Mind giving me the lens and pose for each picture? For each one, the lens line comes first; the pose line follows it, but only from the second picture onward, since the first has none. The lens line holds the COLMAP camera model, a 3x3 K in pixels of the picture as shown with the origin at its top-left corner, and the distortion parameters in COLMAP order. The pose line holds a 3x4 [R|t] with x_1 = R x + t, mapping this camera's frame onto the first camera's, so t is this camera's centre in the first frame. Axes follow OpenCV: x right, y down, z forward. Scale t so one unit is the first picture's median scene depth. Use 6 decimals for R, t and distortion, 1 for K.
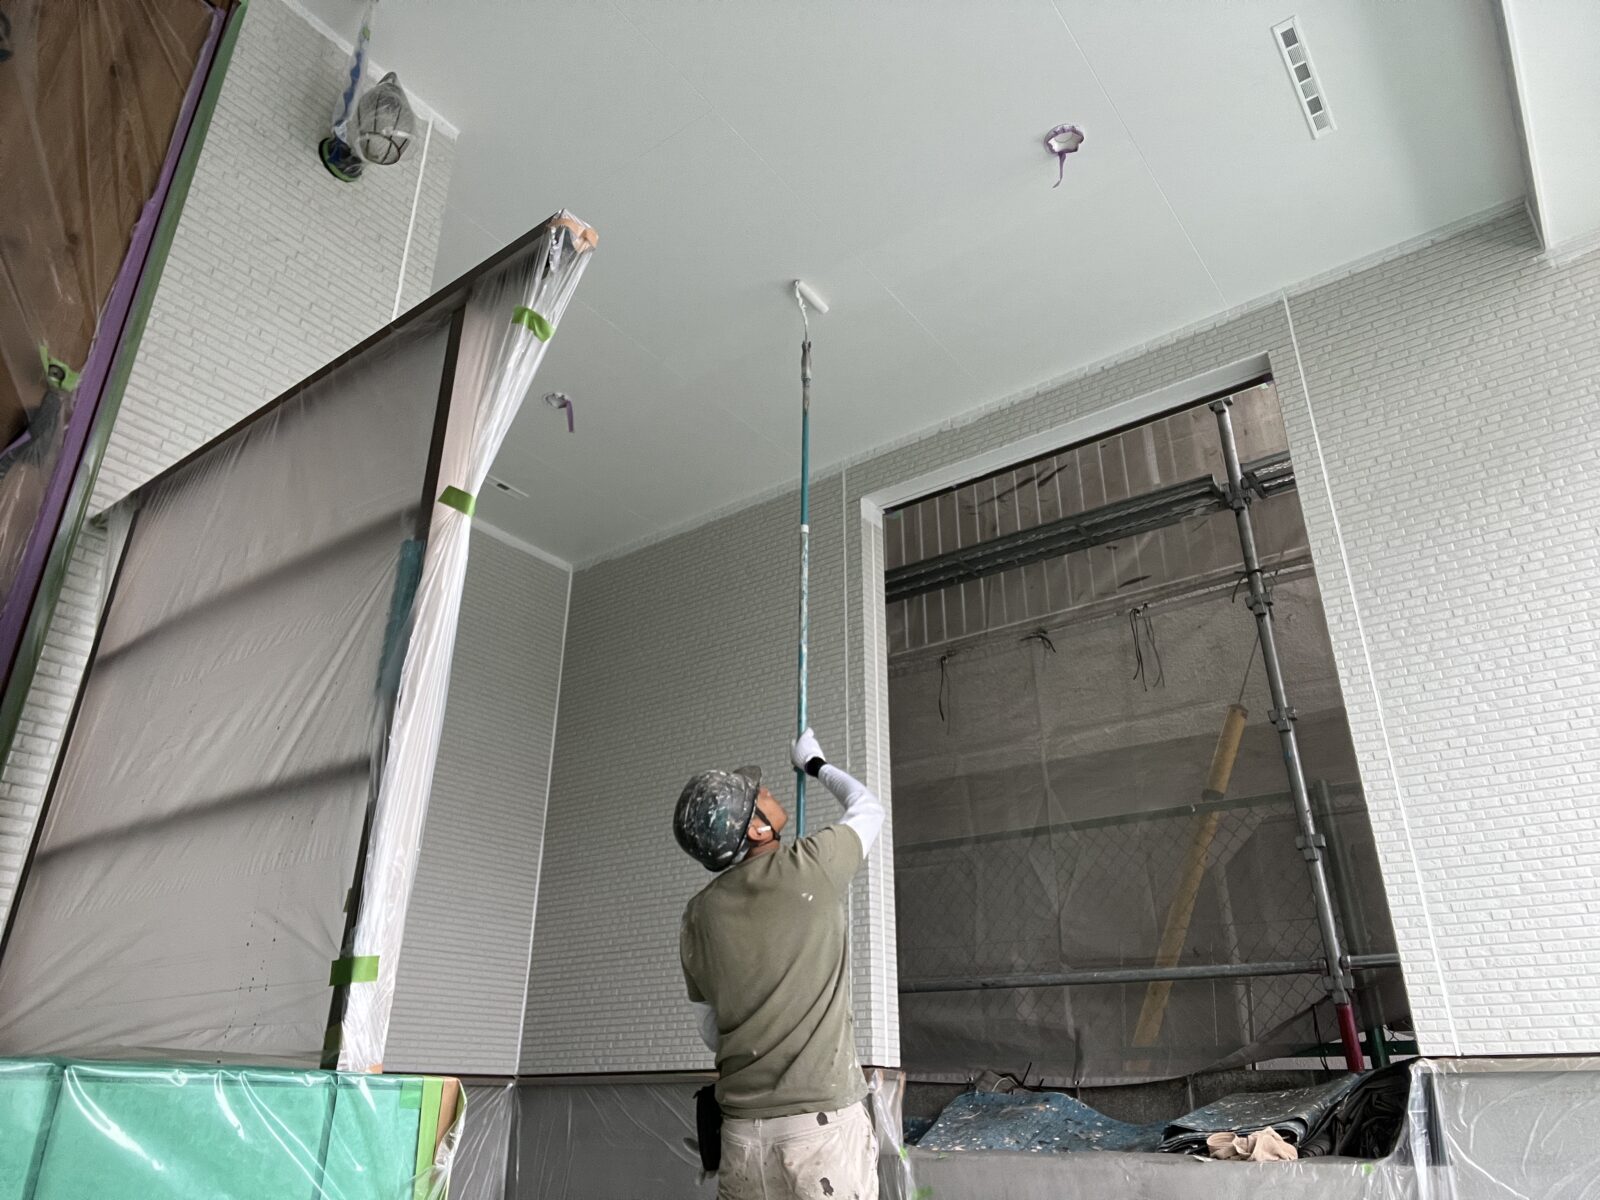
lens RADIAL K [[1100.9, 0, 793.8], [0, 1100.9, 613.1], [0, 0, 1]] dist [0.066687, -0.073171]
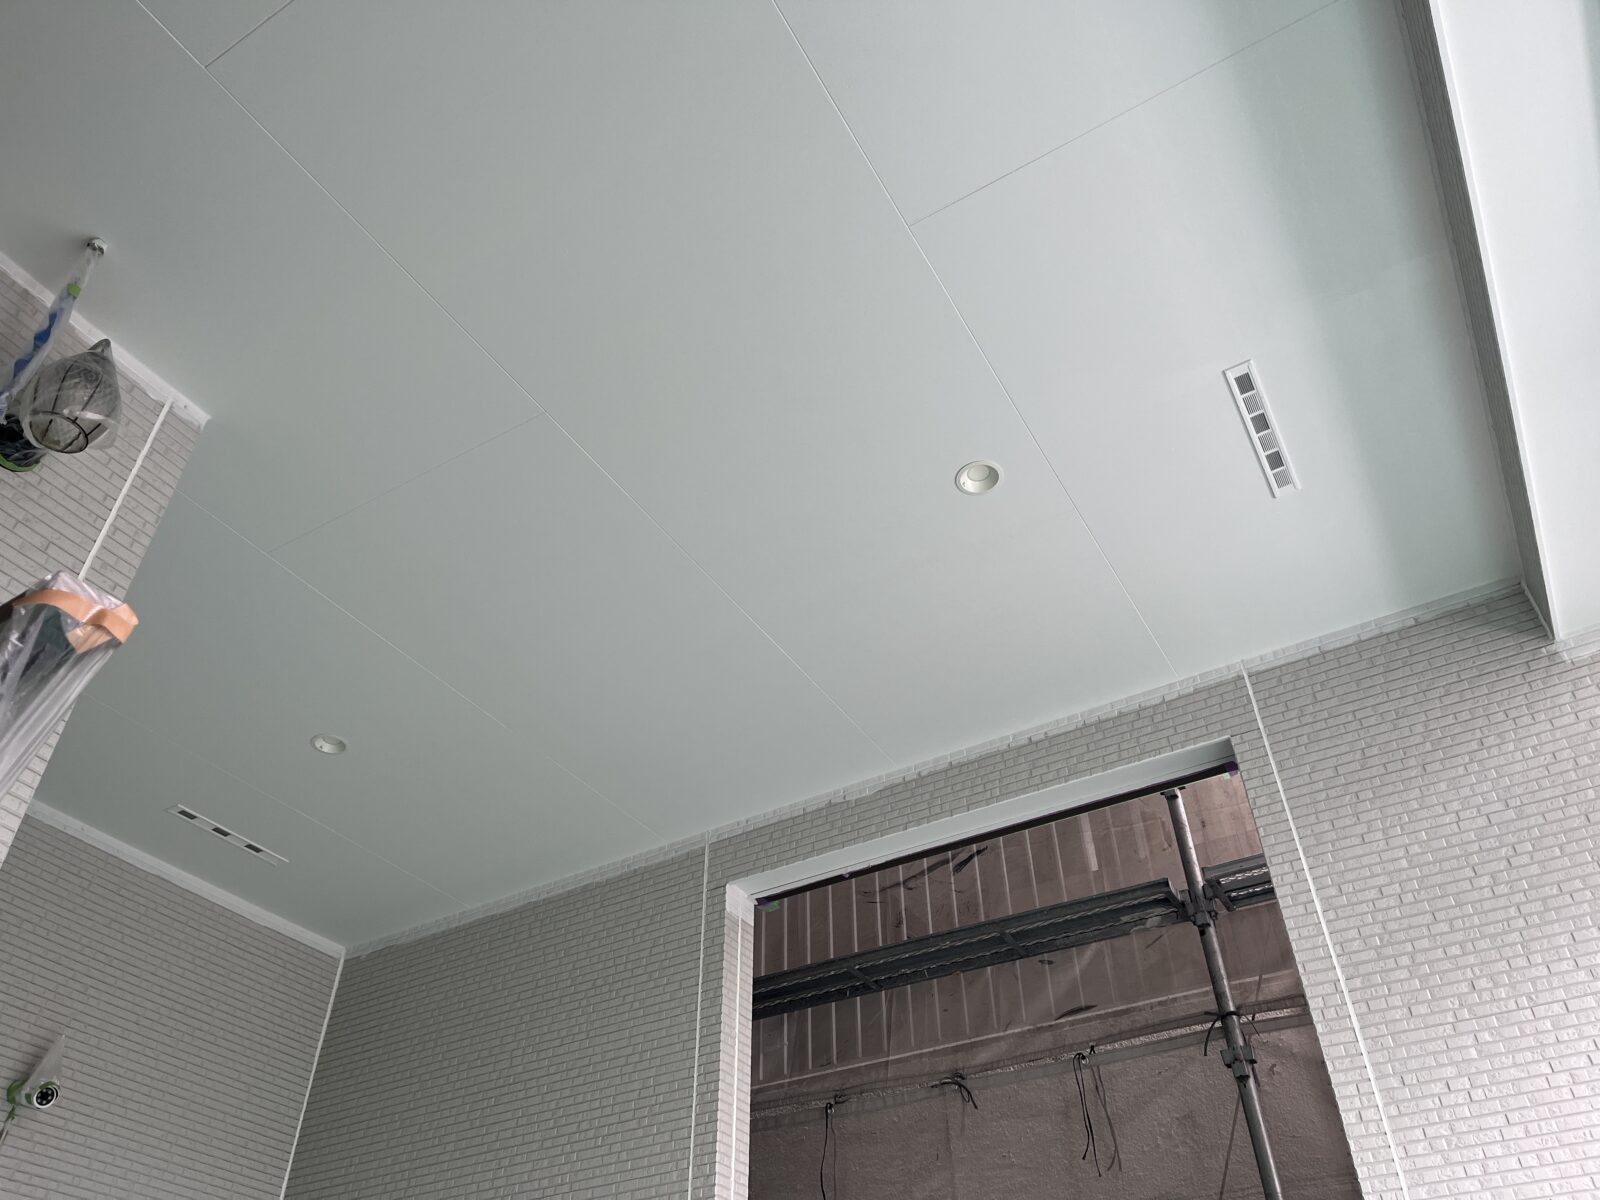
lens RADIAL K [[1212.9, 0, 804.9], [0, 1212.9, 609.3], [0, 0, 1]] dist [0.056580, -0.090115]
pose [[0.994585, 0.054702, 0.088361, 0.034358], [-0.029195, 0.963088, -0.267598, -0.073486], [-0.099737, 0.263569, 0.959471, 0.150047]]
